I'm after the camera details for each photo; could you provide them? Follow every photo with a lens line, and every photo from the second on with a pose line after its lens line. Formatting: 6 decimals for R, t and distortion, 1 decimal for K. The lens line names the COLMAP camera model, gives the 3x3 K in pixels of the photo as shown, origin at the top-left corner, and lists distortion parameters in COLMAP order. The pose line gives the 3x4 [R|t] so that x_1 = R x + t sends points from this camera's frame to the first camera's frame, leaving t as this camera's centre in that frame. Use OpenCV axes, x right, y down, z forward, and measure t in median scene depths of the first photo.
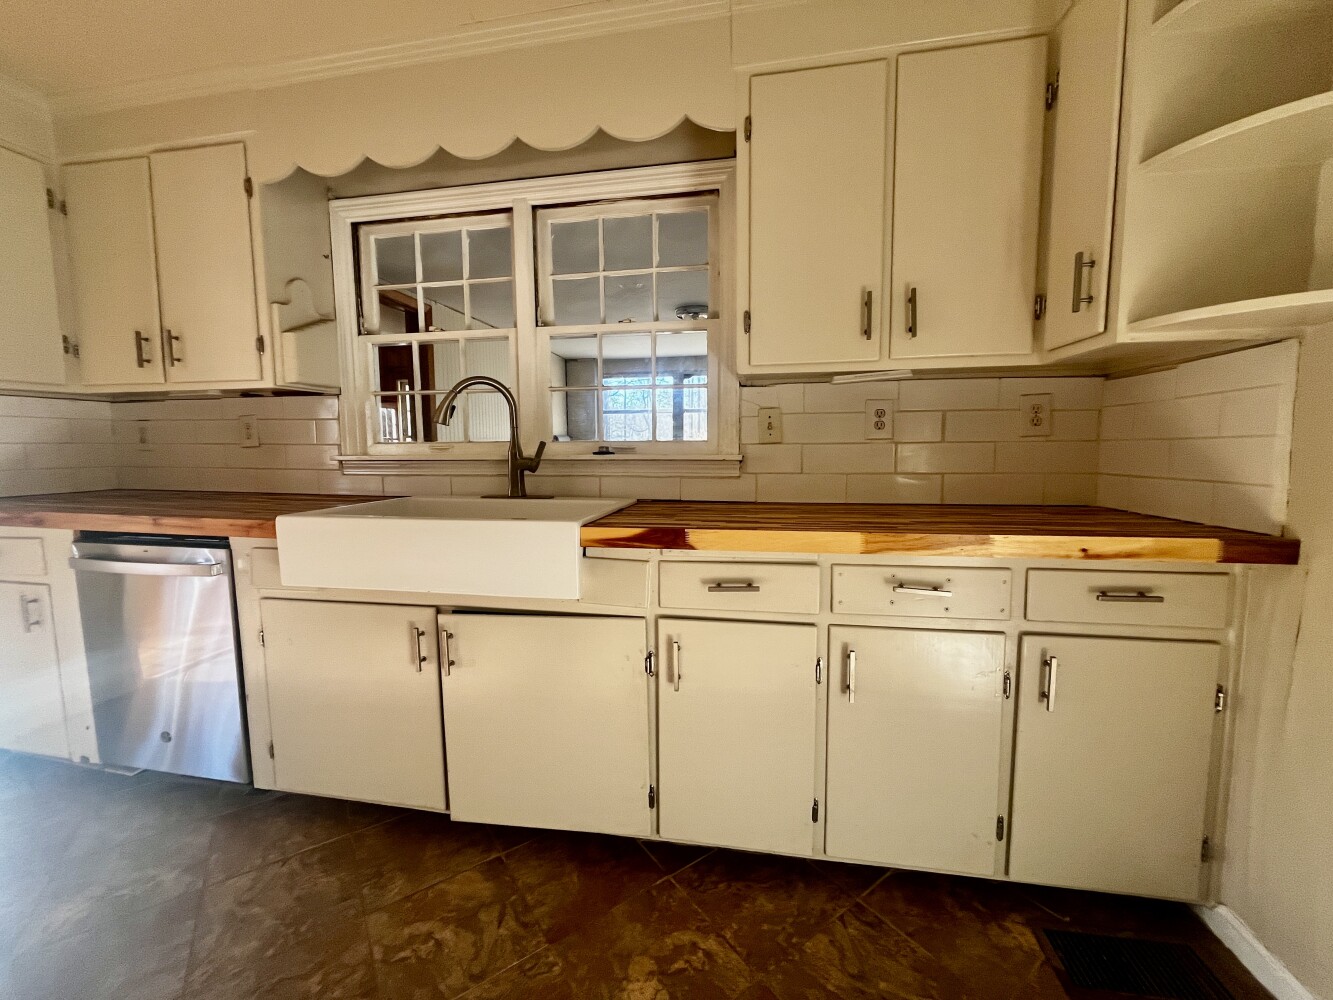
lens RADIAL K [[541.2, 0, 666.3], [0, 541.2, 498.7], [0, 0, 1]] dist [-0.004282, 0.000071]
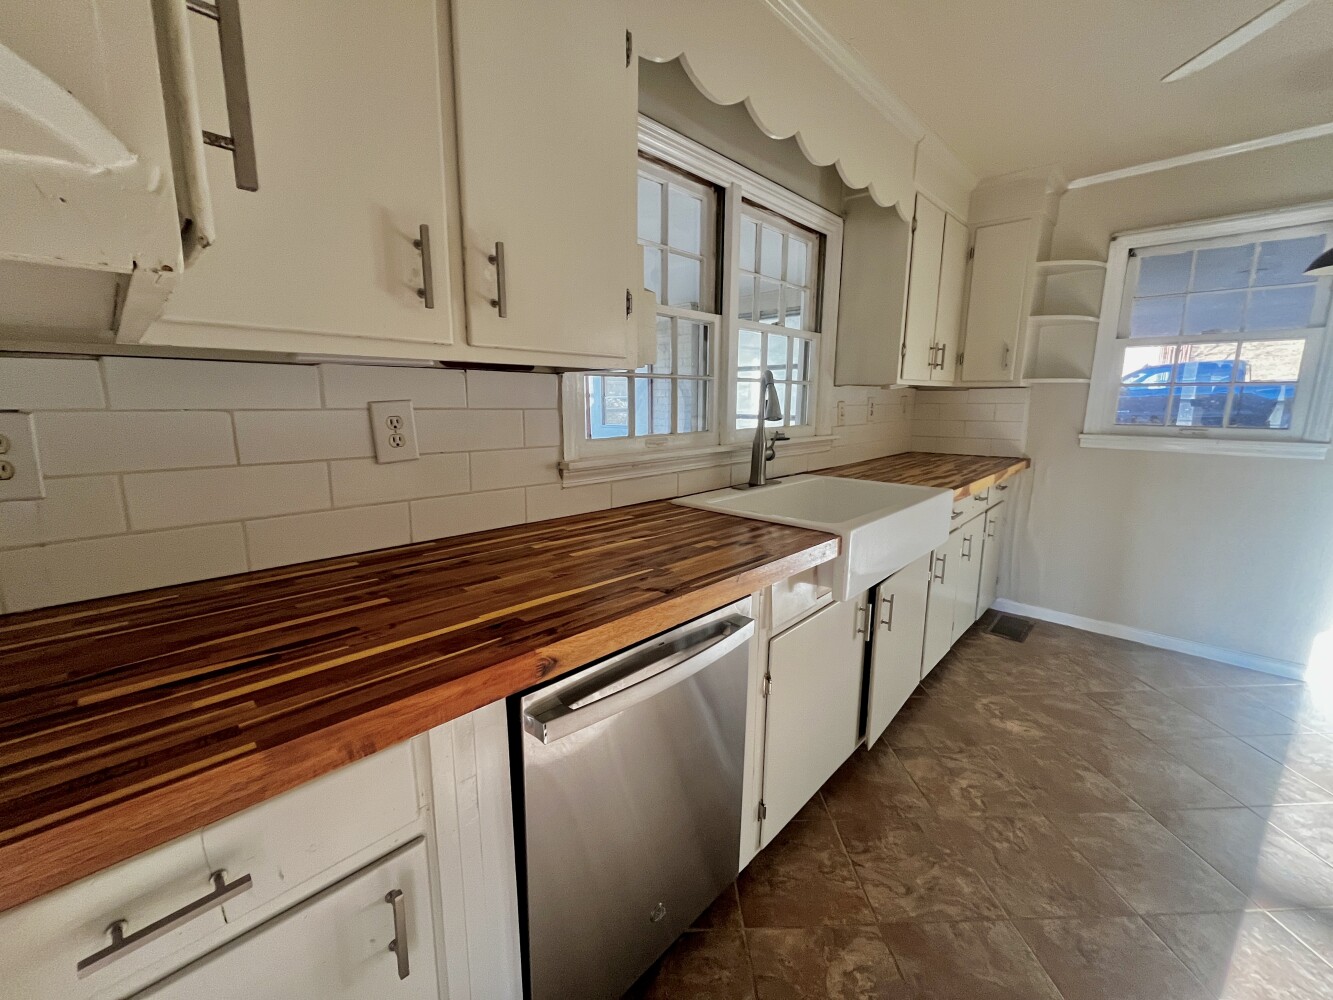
lens RADIAL K [[541.2, 0, 667.0], [0, 541.2, 495.2], [0, 0, 1]] dist [-0.004282, 0.000071]
pose [[0.544530, -0.141995, 0.826634, -1.911483], [0.073310, 0.989851, 0.121740, -0.187179], [-0.835531, -0.005691, 0.549414, 0.866526]]
